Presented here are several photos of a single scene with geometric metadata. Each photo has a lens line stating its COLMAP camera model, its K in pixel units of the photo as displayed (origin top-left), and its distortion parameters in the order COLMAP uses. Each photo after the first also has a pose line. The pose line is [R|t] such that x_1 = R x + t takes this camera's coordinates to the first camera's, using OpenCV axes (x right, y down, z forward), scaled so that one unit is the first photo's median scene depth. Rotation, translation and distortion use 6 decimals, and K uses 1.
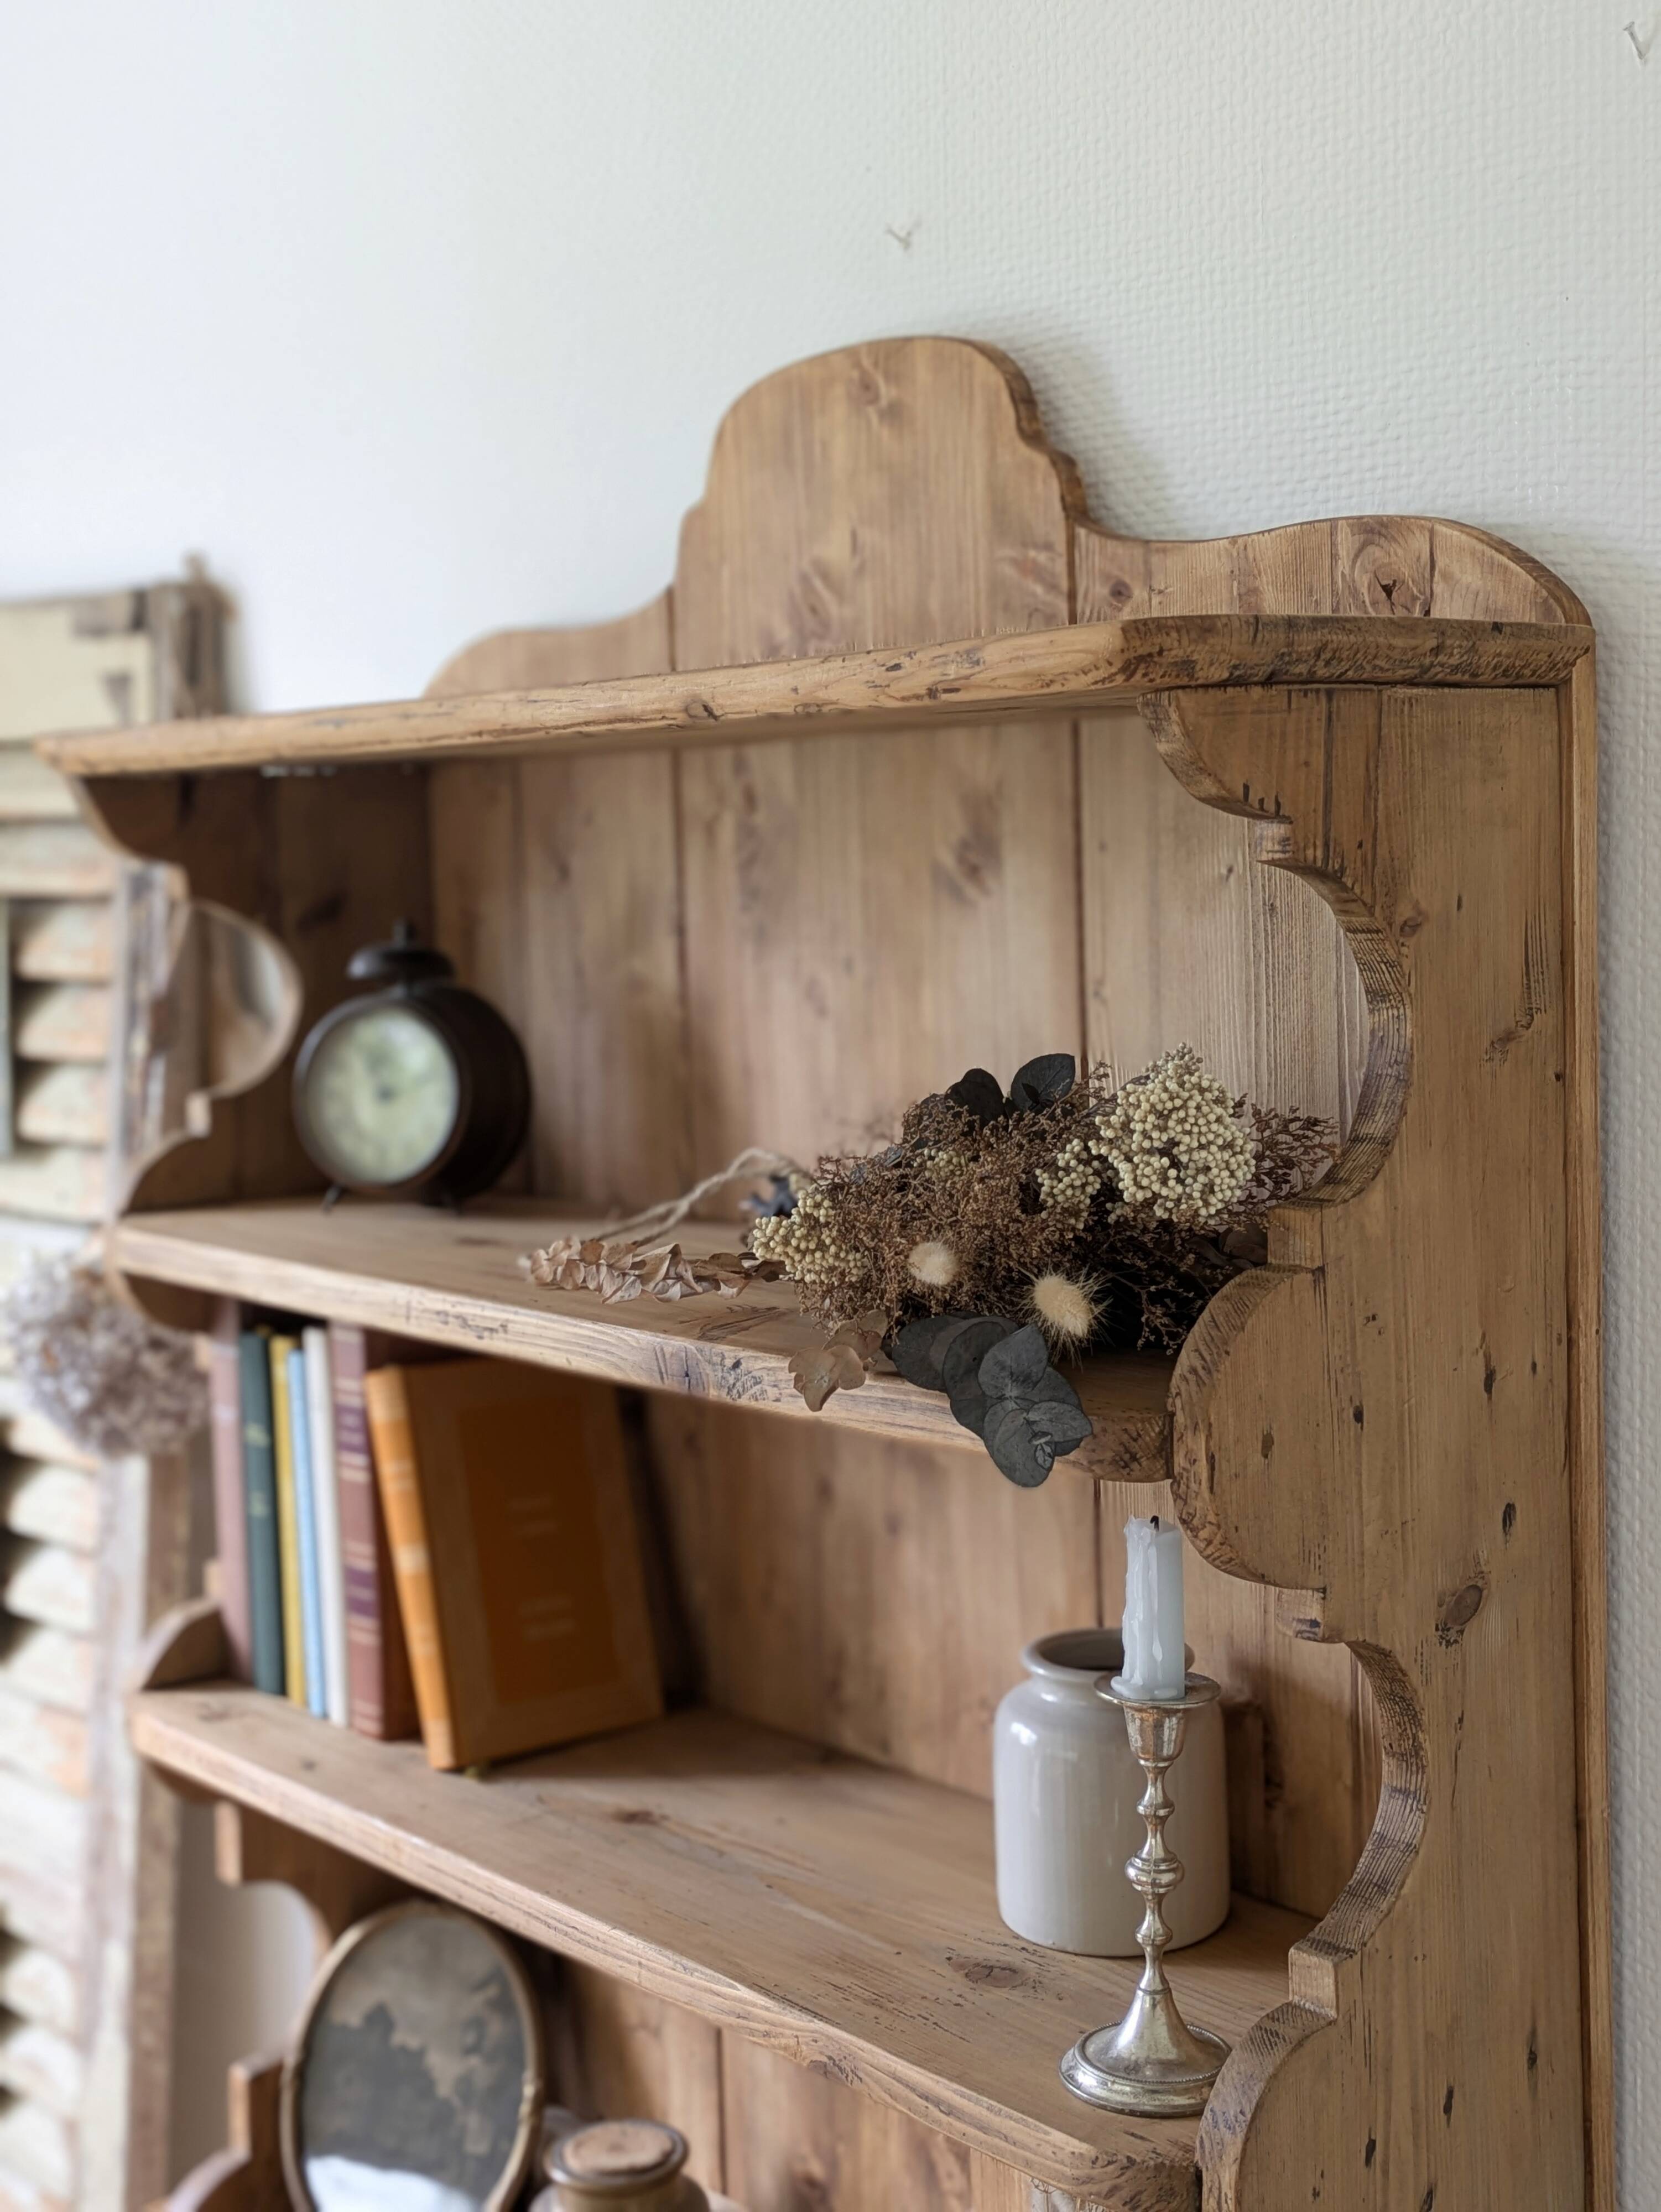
lens RADIAL K [[2805.2, 0, 856.4], [0, 2805.2, 1078.4], [0, 0, 1]] dist [0.059303, 0.000000]
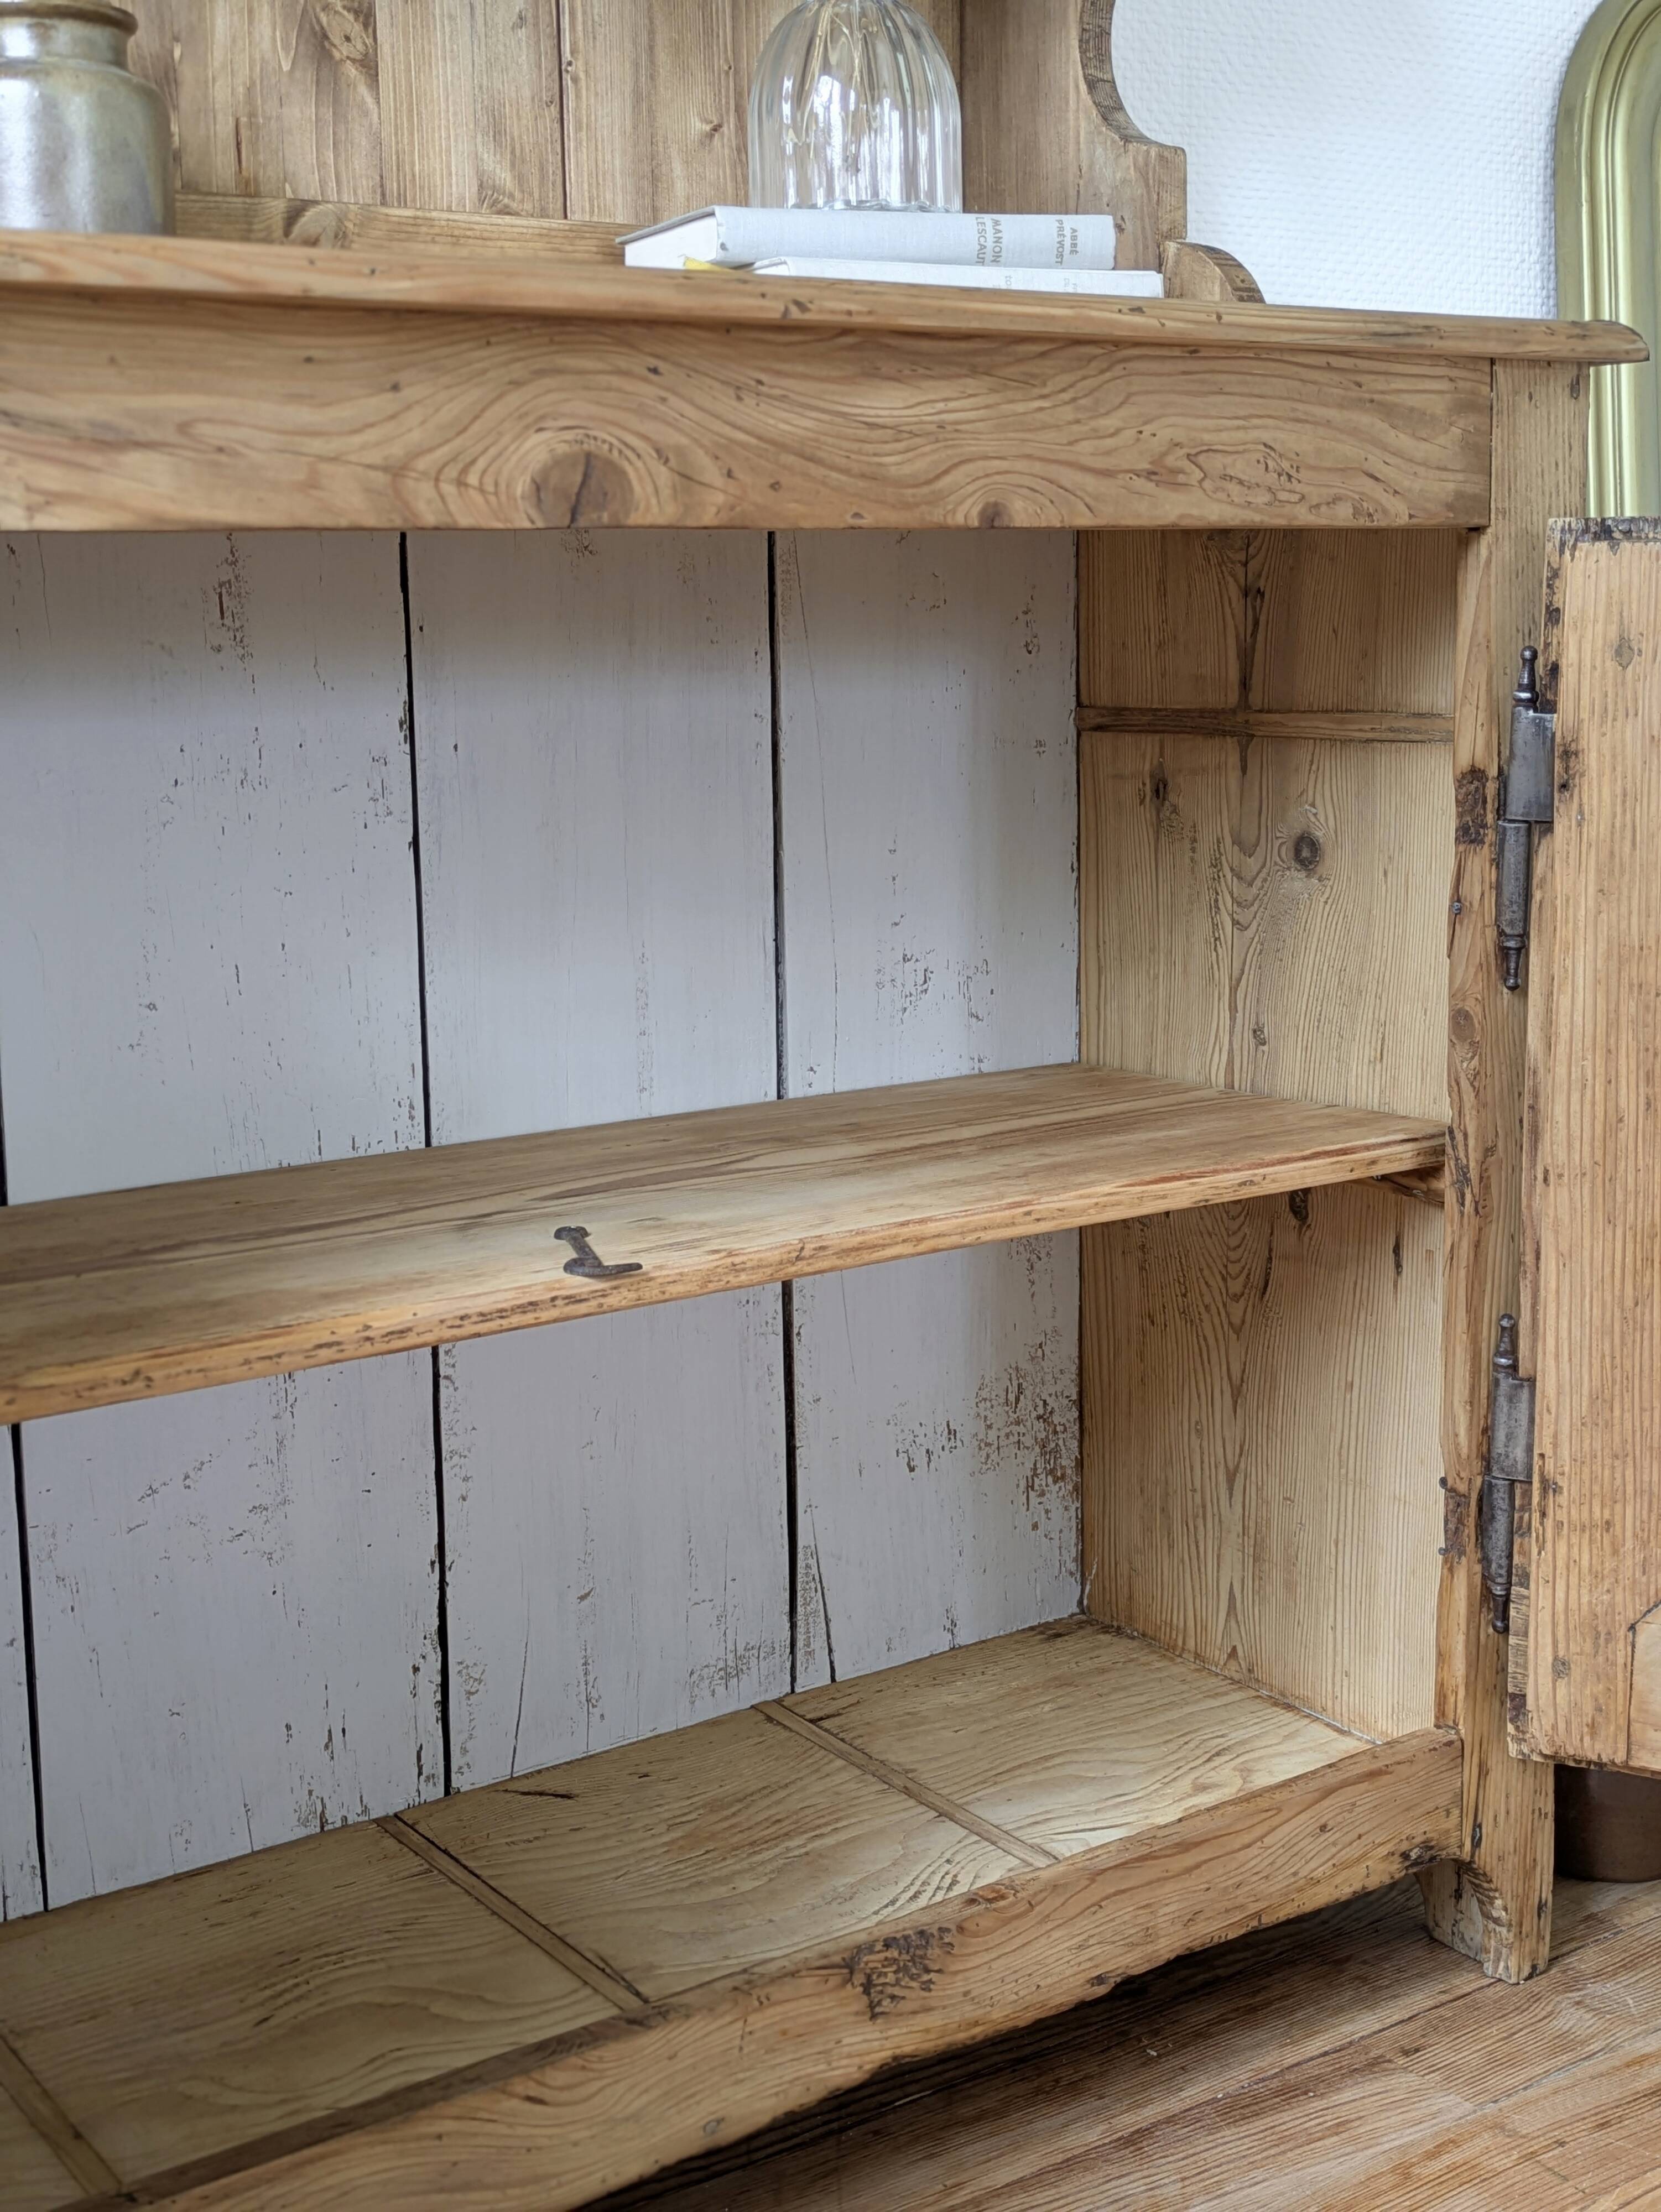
lens RADIAL K [[2805.2, 0, 833.0], [0, 2805.2, 1080.5], [0, 0, 1]] dist [0.059303, 0.000000]
pose [[0.111228, -0.145343, 0.983109, -0.927785], [0.098206, 0.986013, 0.134661, 0.632154], [-0.988931, 0.081569, 0.123946, 0.784284]]
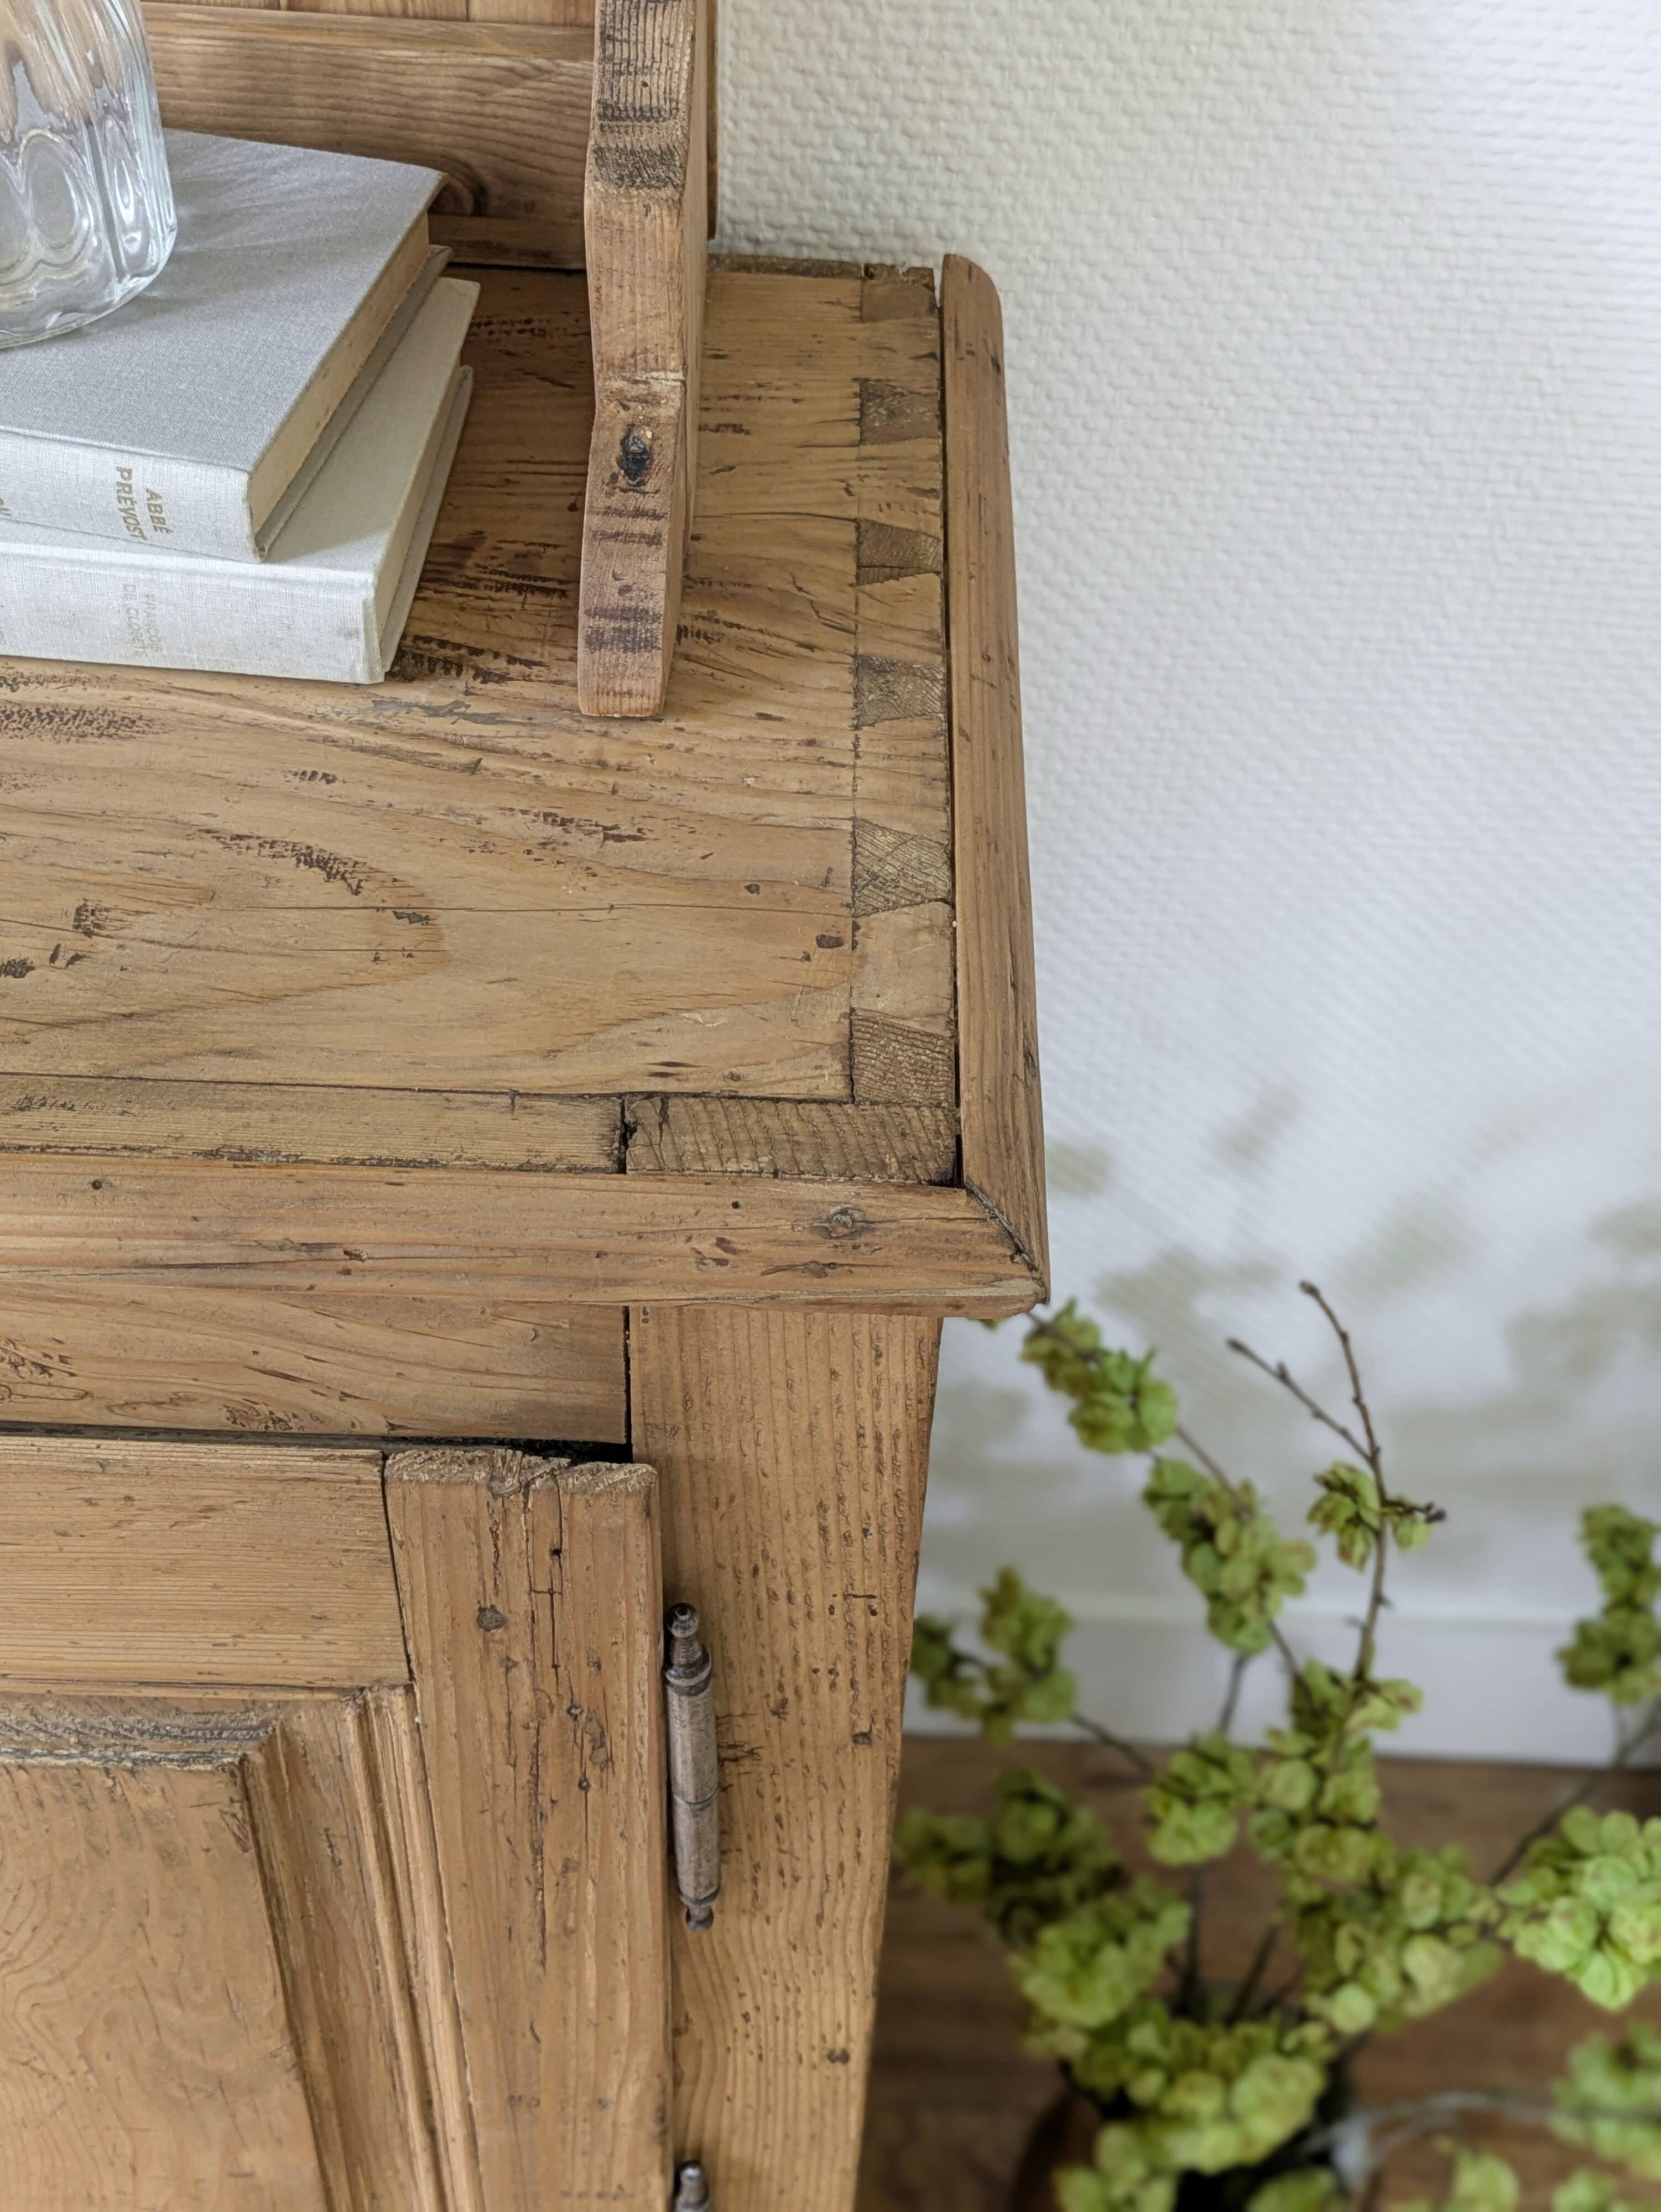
lens RADIAL K [[2805.2, 0, 851.0], [0, 2805.2, 1018.6], [0, 0, 1]] dist [0.059303, 0.000000]
pose [[0.673783, -0.487108, 0.555646, -0.165398], [-0.000671, 0.751558, 0.659667, 0.249408], [-0.738929, -0.444845, 0.506060, 0.447137]]
